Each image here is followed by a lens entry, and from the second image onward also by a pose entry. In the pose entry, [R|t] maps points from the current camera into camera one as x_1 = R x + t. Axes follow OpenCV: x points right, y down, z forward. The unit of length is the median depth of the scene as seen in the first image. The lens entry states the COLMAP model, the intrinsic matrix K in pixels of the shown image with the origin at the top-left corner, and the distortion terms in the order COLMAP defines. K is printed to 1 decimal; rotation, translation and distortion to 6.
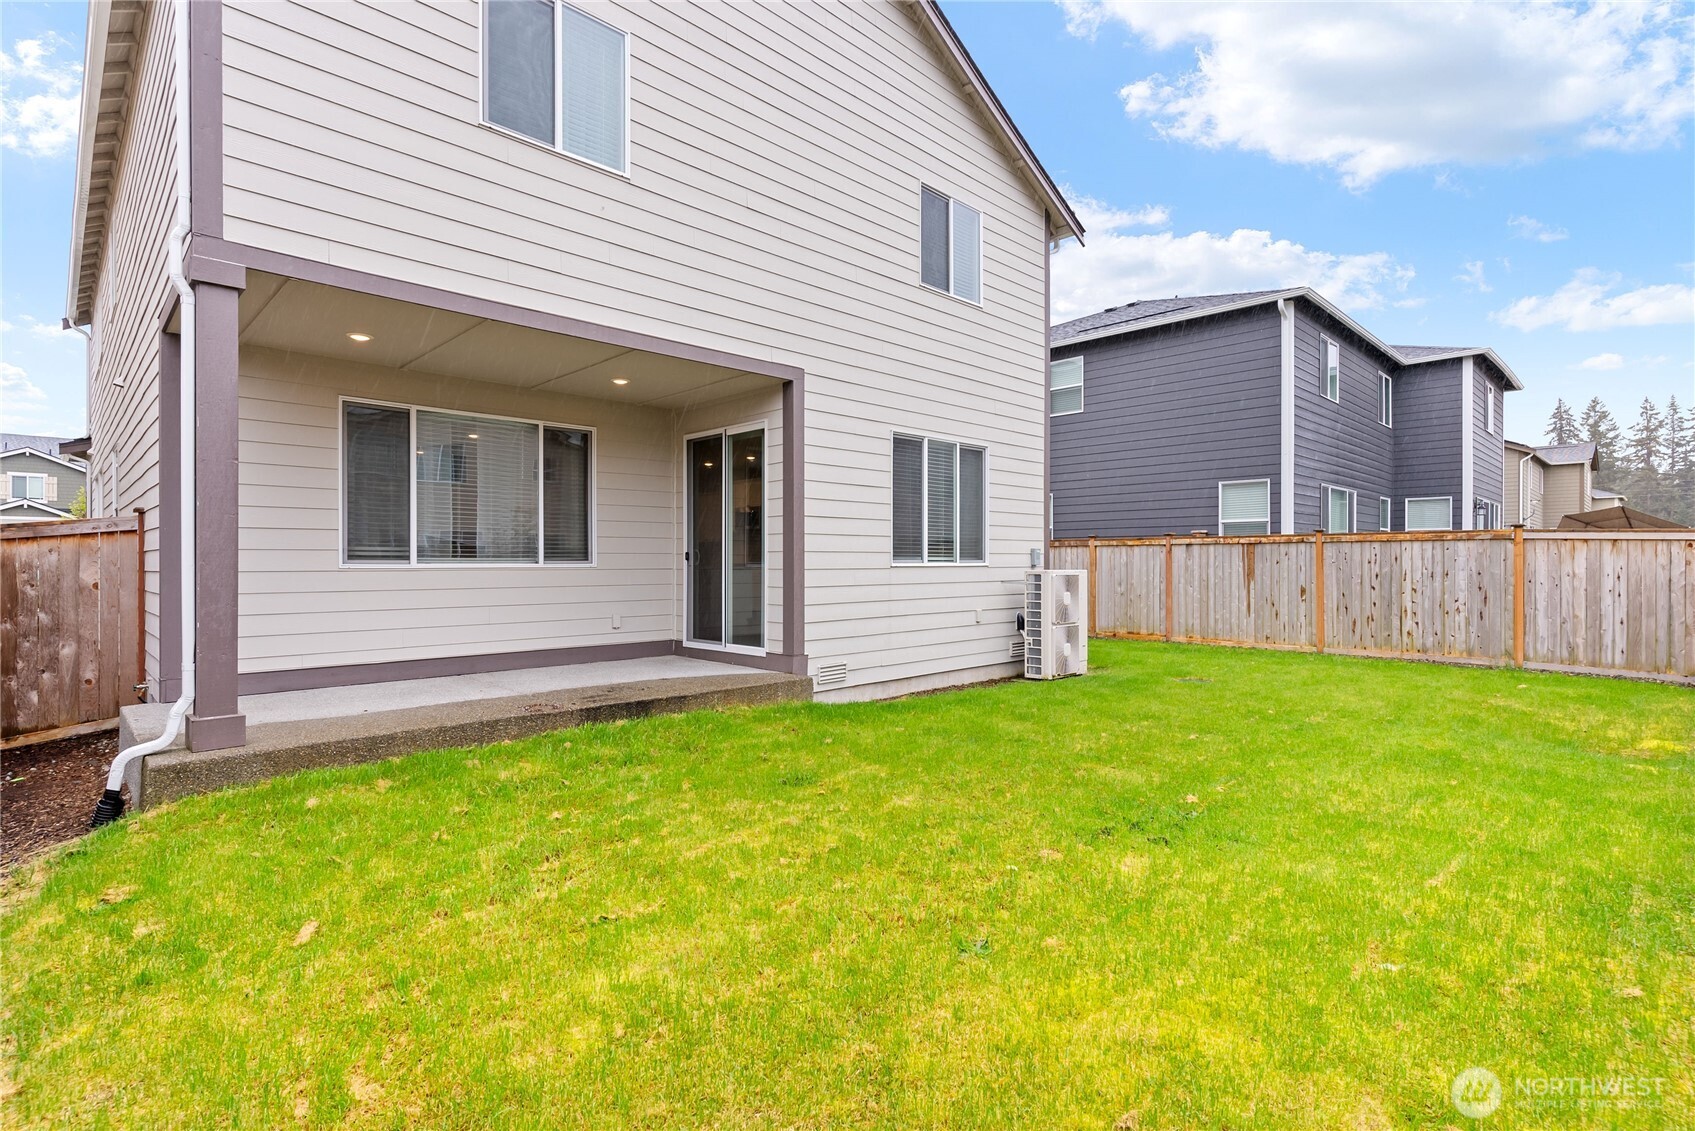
lens RADIAL K [[822.3, 0, 856.9], [0, 822.3, 556.6], [0, 0, 1]] dist [-0.000427, 0.000007]
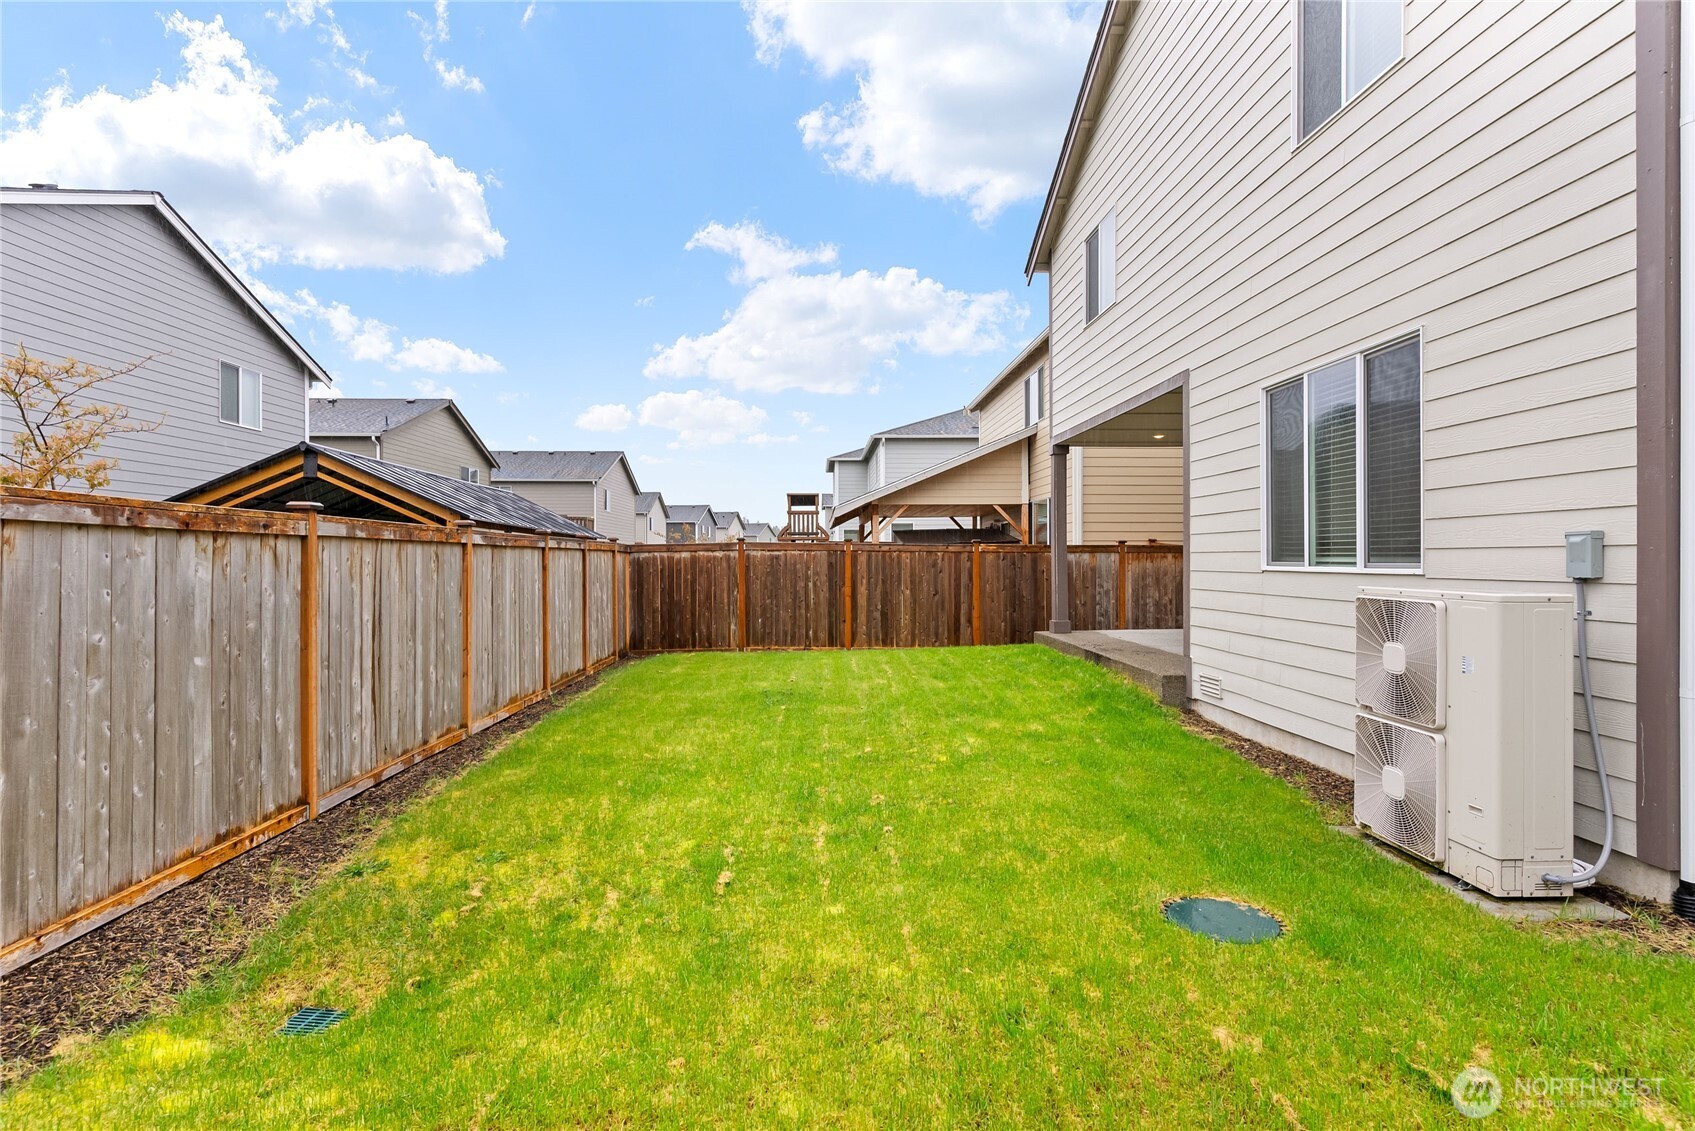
lens RADIAL K [[822.3, 0, 856.9], [0, 822.3, 556.6], [0, 0, 1]] dist [-0.000427, 0.000007]
pose [[-0.675876, 0.000598, -0.737015, 0.915261], [0.005561, 0.999975, -0.004288, 0.000604], [0.736994, -0.006997, -0.675863, 1.341920]]
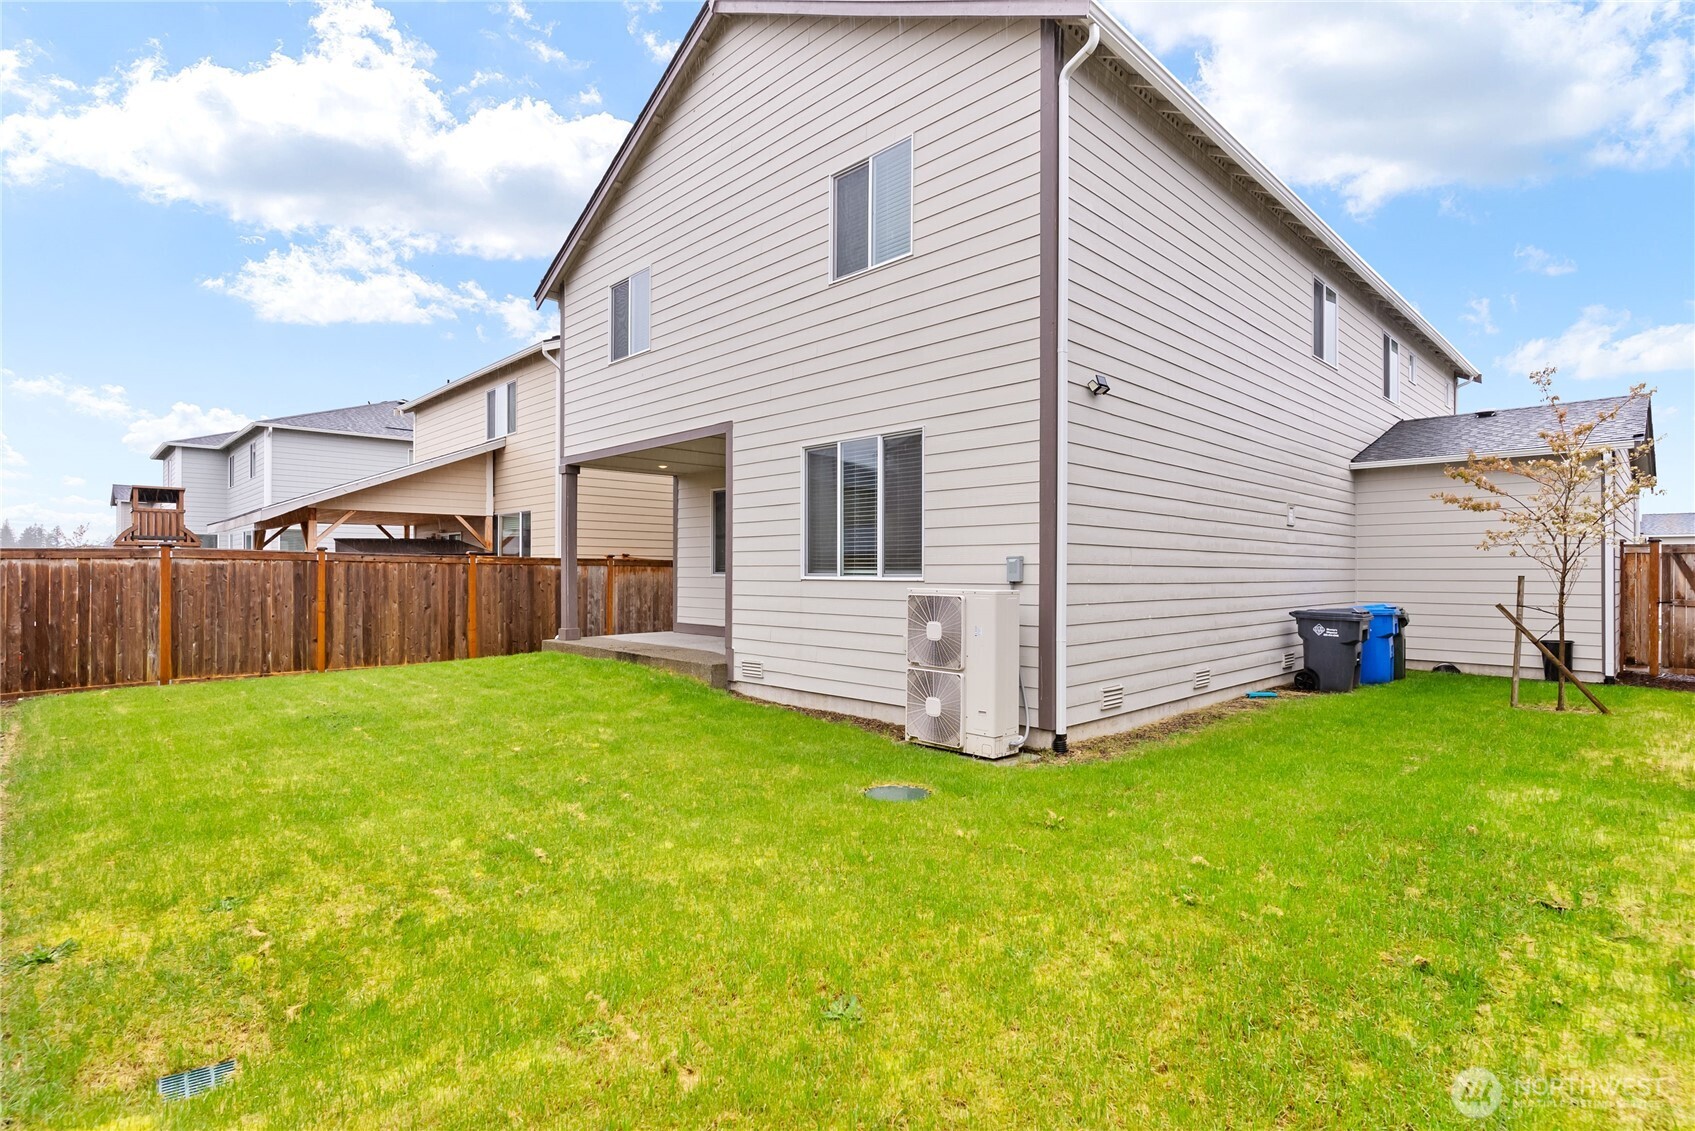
lens RADIAL K [[812.1, 0, 847.5], [0, 812.1, 565.5], [0, 0, 1]] dist [-0.001169, -0.000093]
pose [[-0.015961, -0.007274, -0.999846, 1.144877], [0.001685, 0.999972, -0.007302, 0.002231], [0.999871, -0.001801, -0.015948, 1.168286]]
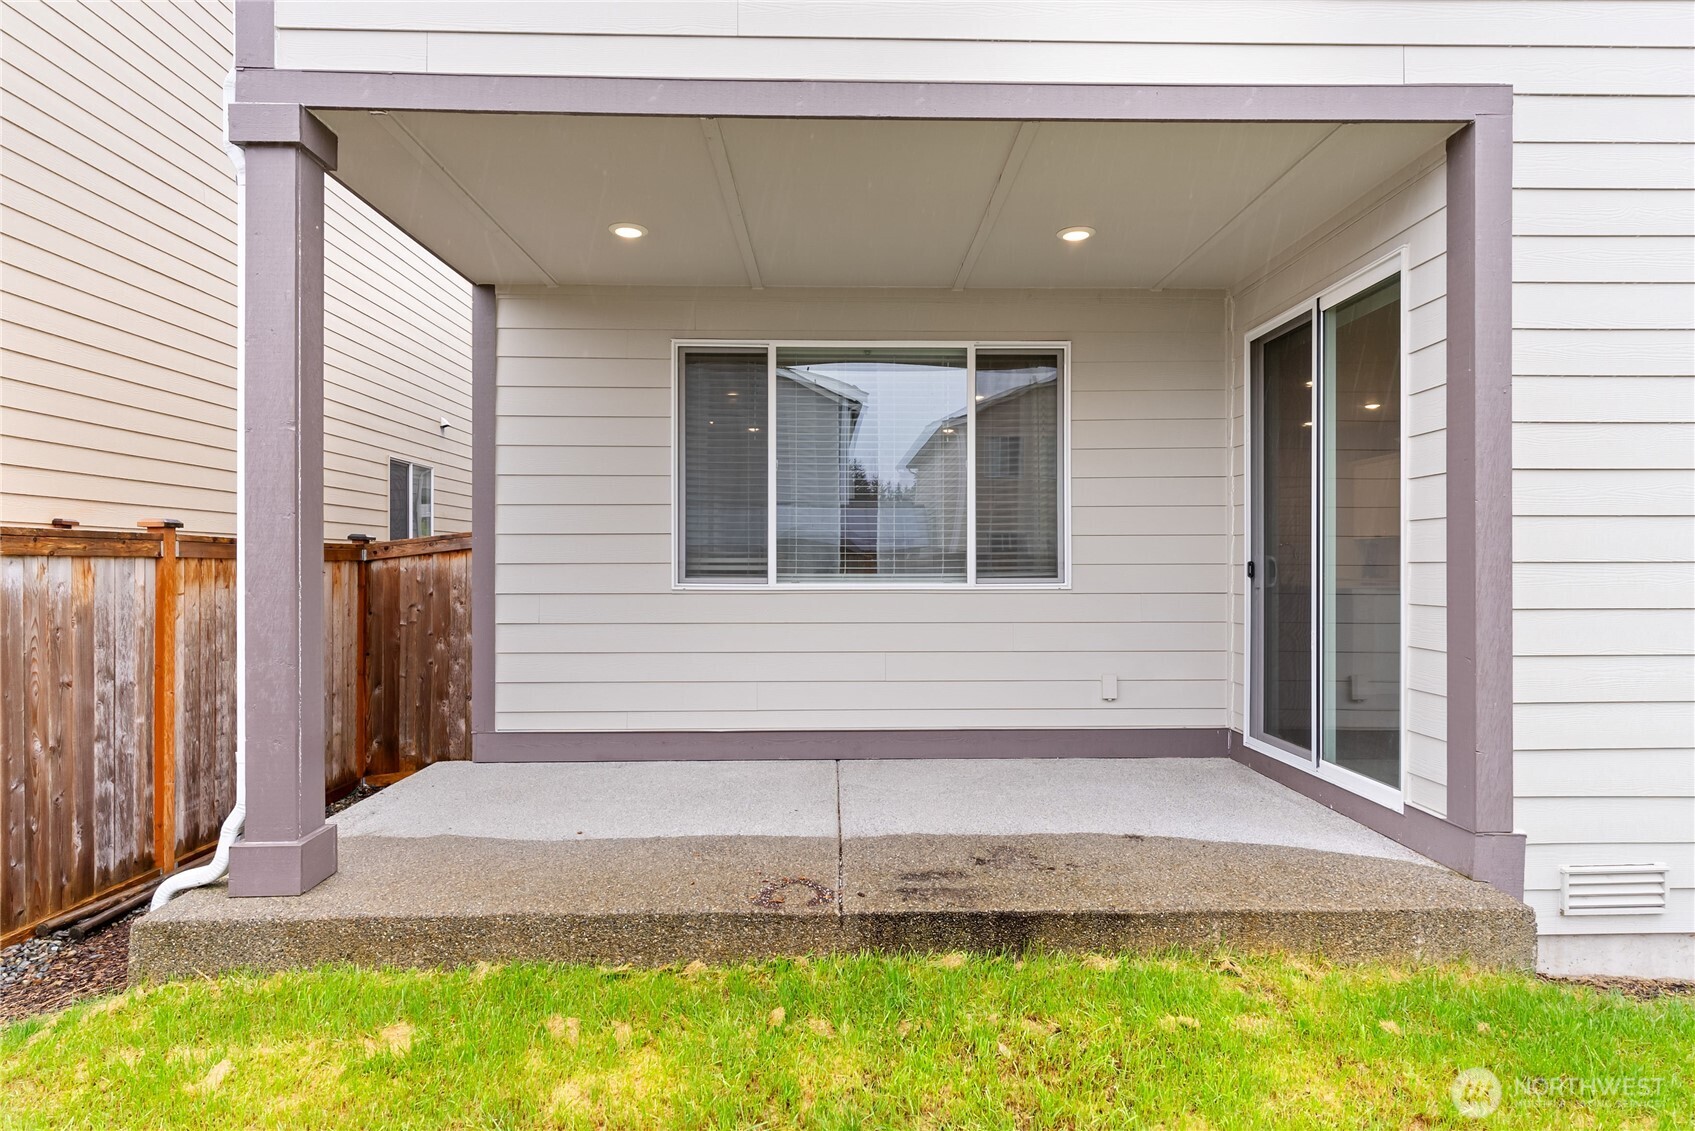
lens RADIAL K [[920.3, 0, 846.9], [0, 920.3, 560.9], [0, 0, 1]] dist [0.003753, 0.001274]
pose [[0.720058, -0.001646, -0.693912, 0.010630], [0.004968, 0.999984, 0.002784, -0.009677], [0.693896, -0.005452, 0.720055, 0.464408]]
